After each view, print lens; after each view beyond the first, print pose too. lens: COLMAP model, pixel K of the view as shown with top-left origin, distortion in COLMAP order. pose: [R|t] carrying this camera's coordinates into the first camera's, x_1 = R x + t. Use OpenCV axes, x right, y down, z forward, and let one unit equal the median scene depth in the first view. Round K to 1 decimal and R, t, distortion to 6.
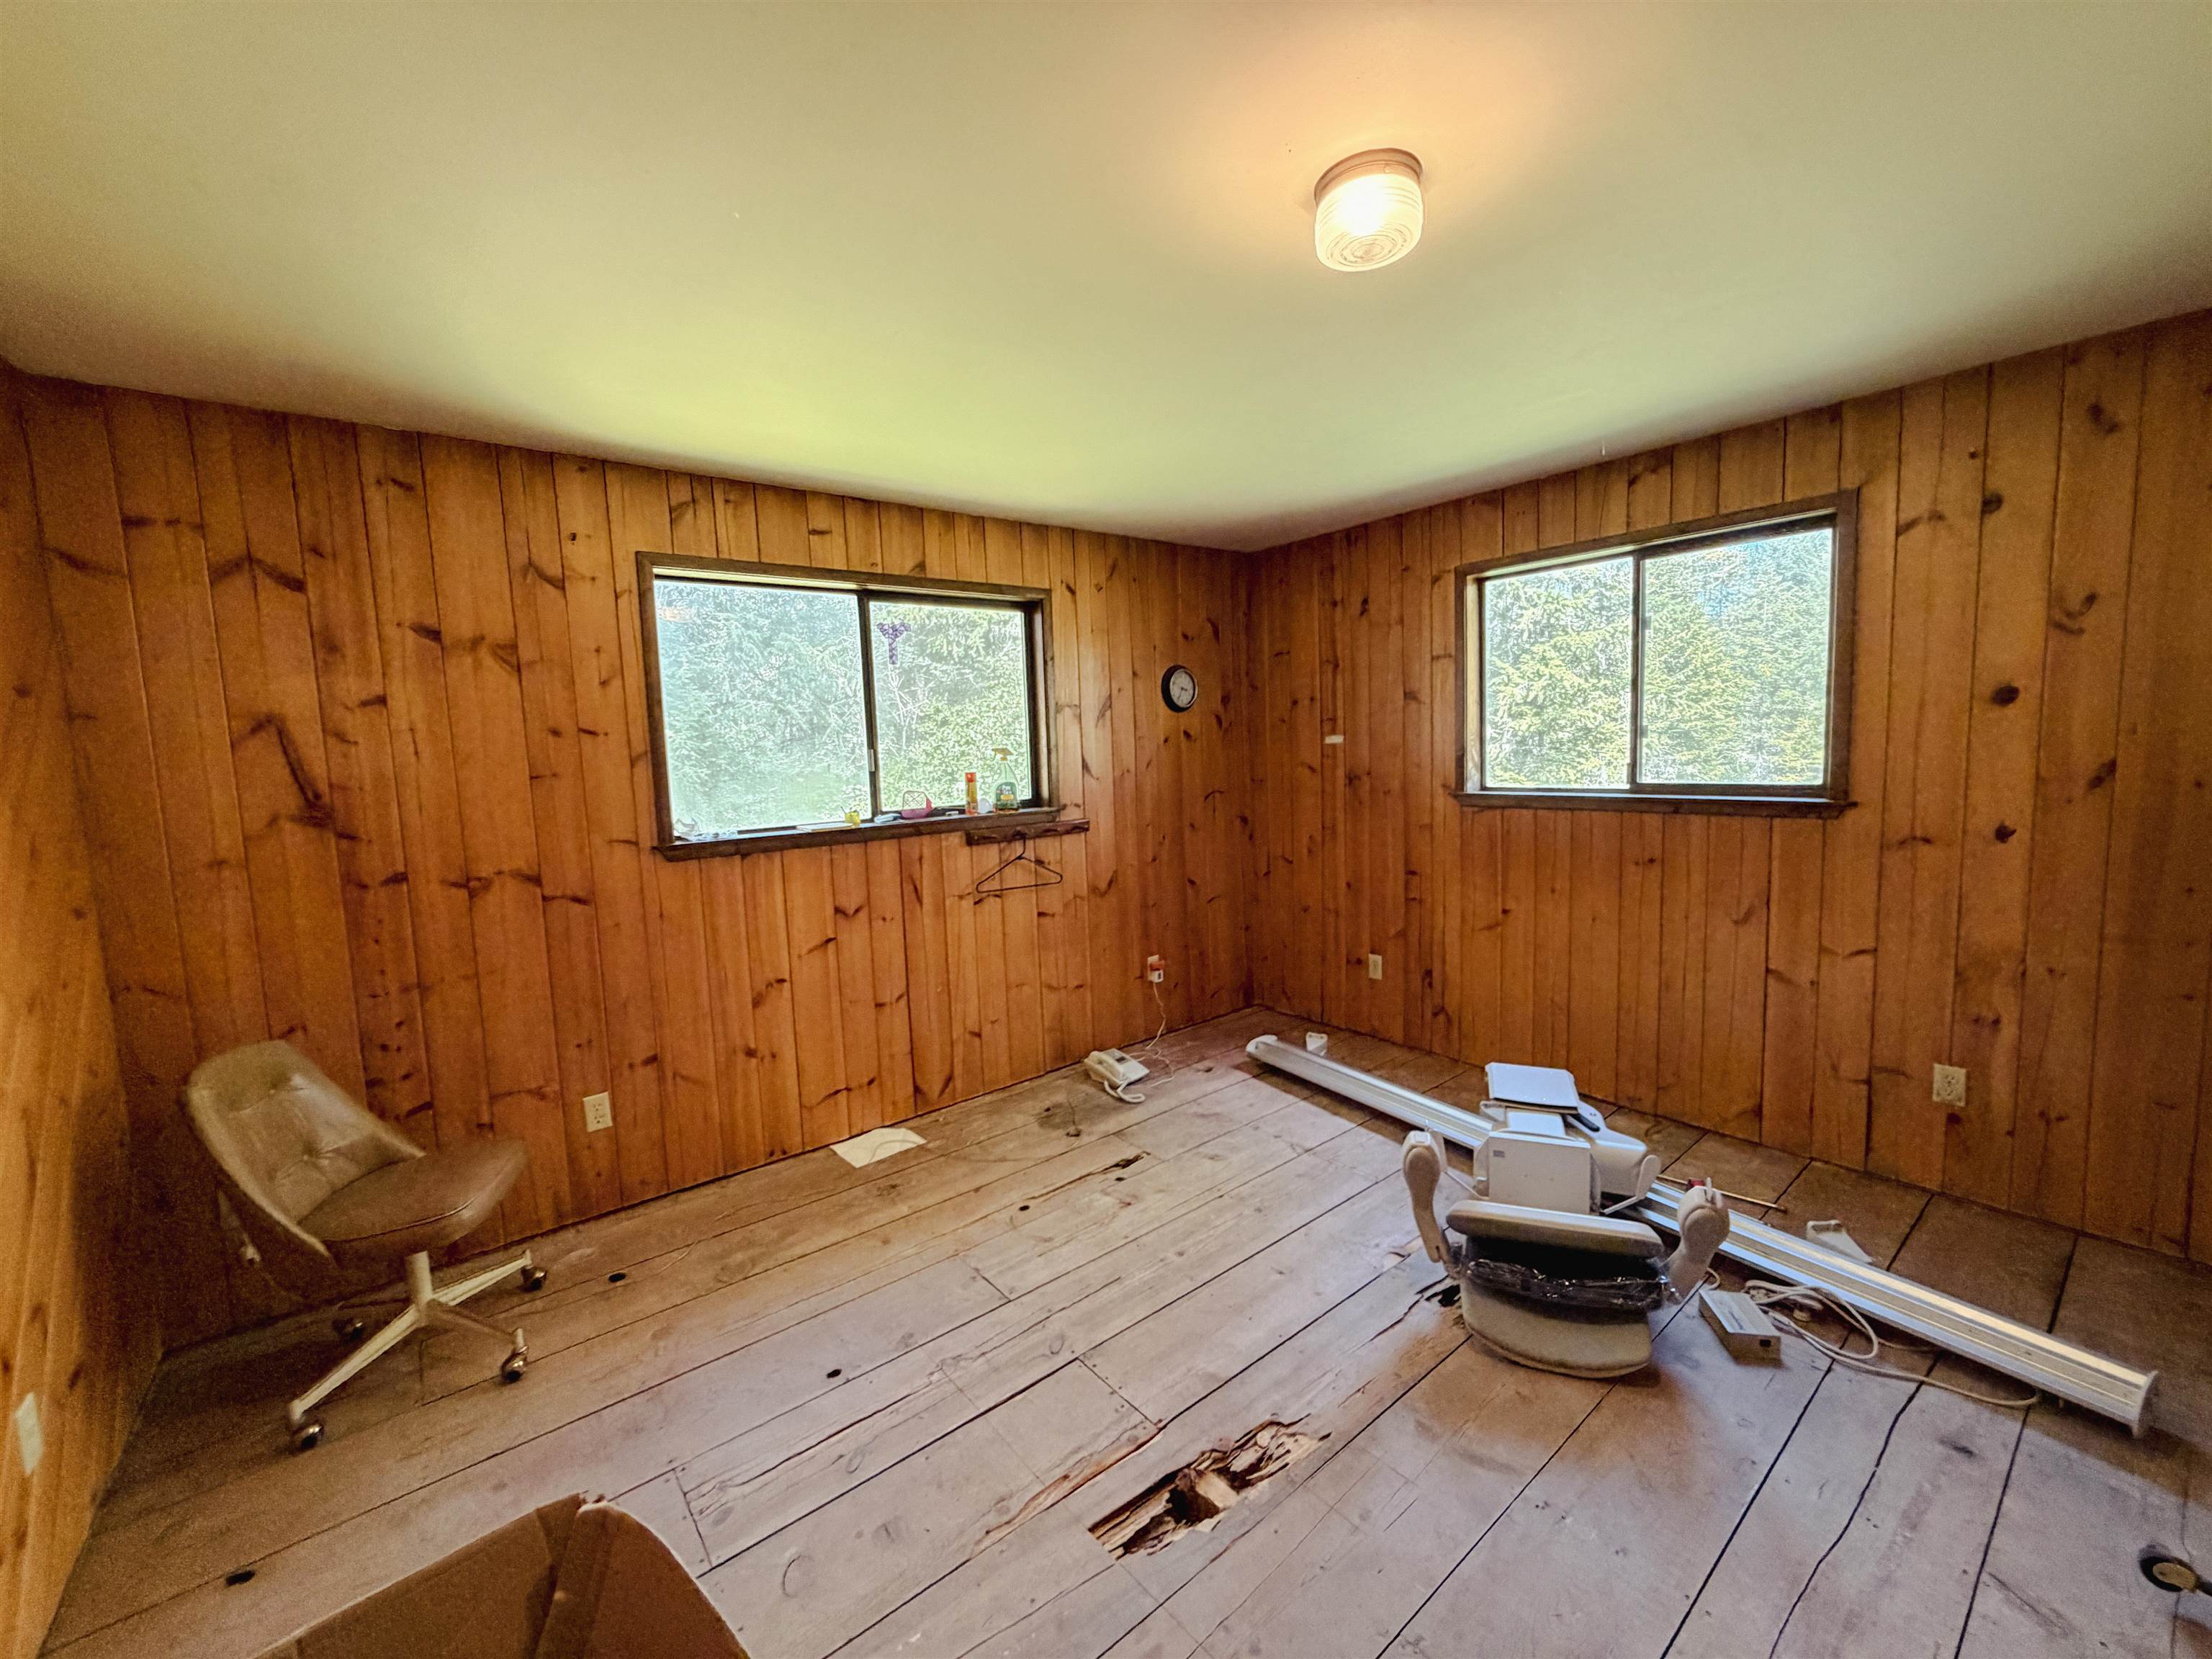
lens RADIAL K [[886.6, 0, 1099.0], [0, 886.6, 832.1], [0, 0, 1]] dist [0.001115, -0.000320]
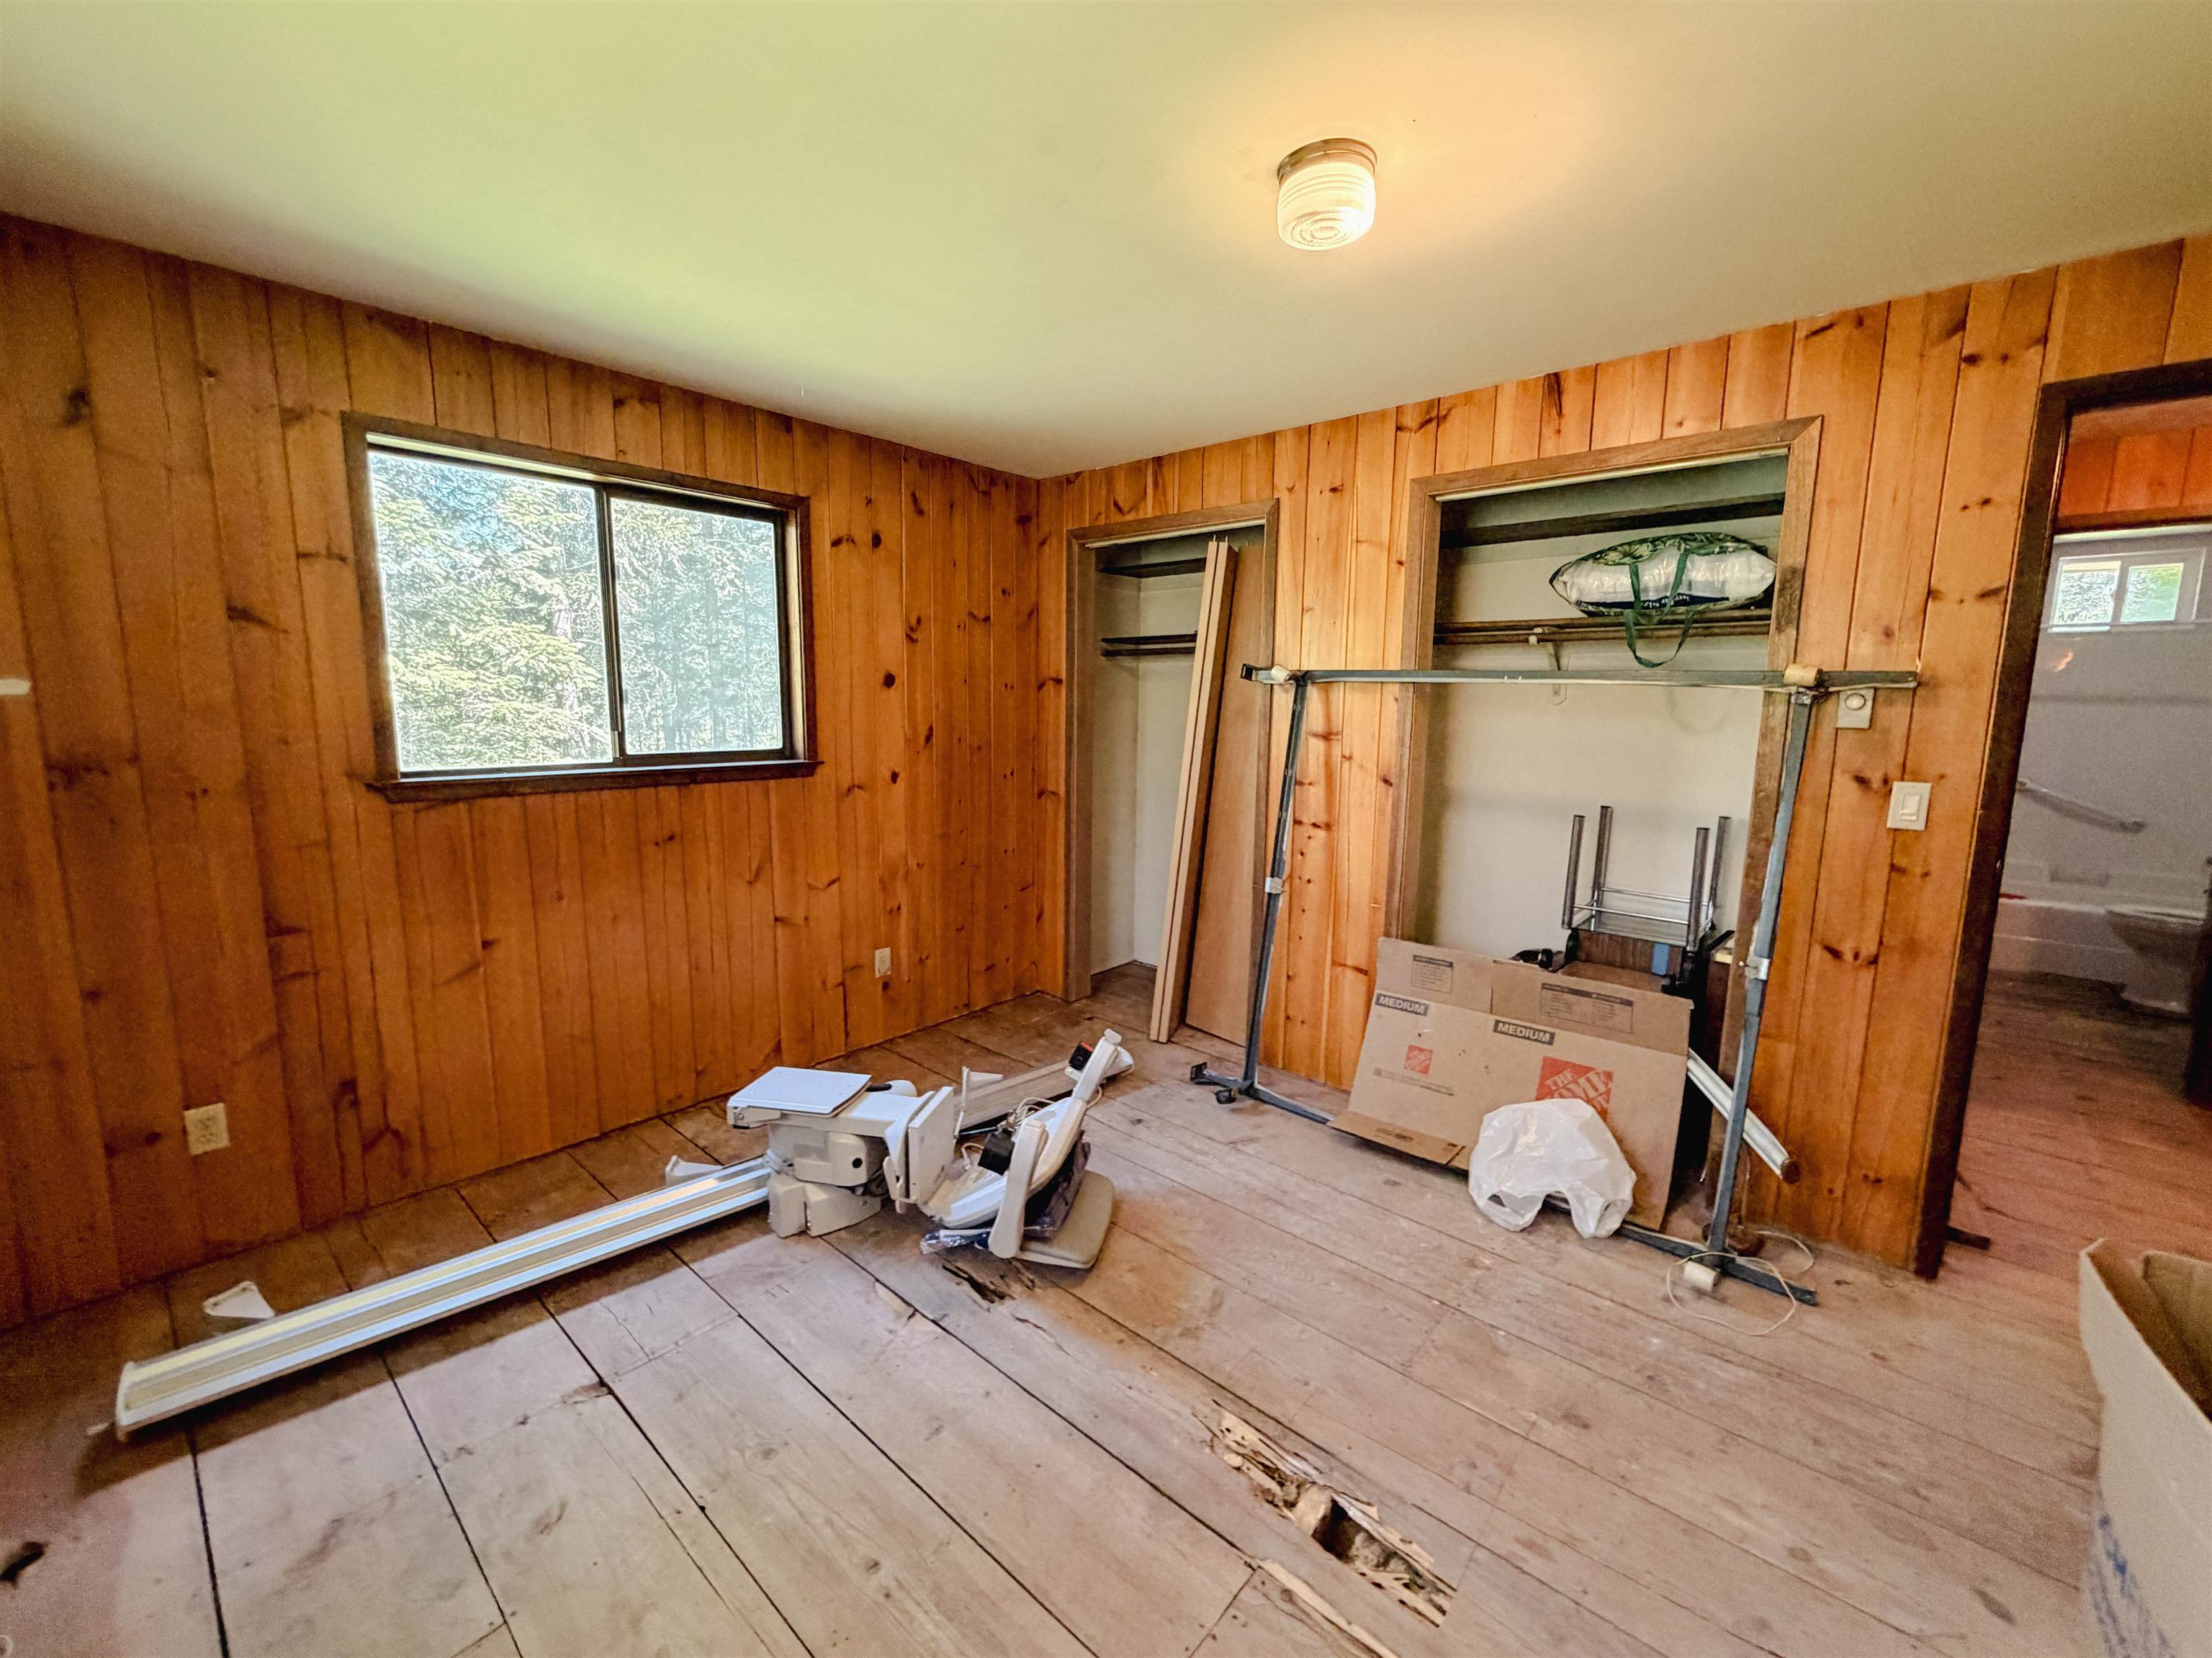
lens RADIAL K [[886.5, 0, 1125.8], [0, 886.5, 826.1], [0, 0, 1]] dist [0.001115, -0.000320]
pose [[-0.182662, -0.102124, 0.977857, -0.369780], [0.095727, 0.988018, 0.121067, -0.046837], [-0.978504, 0.115722, -0.170698, 0.711517]]
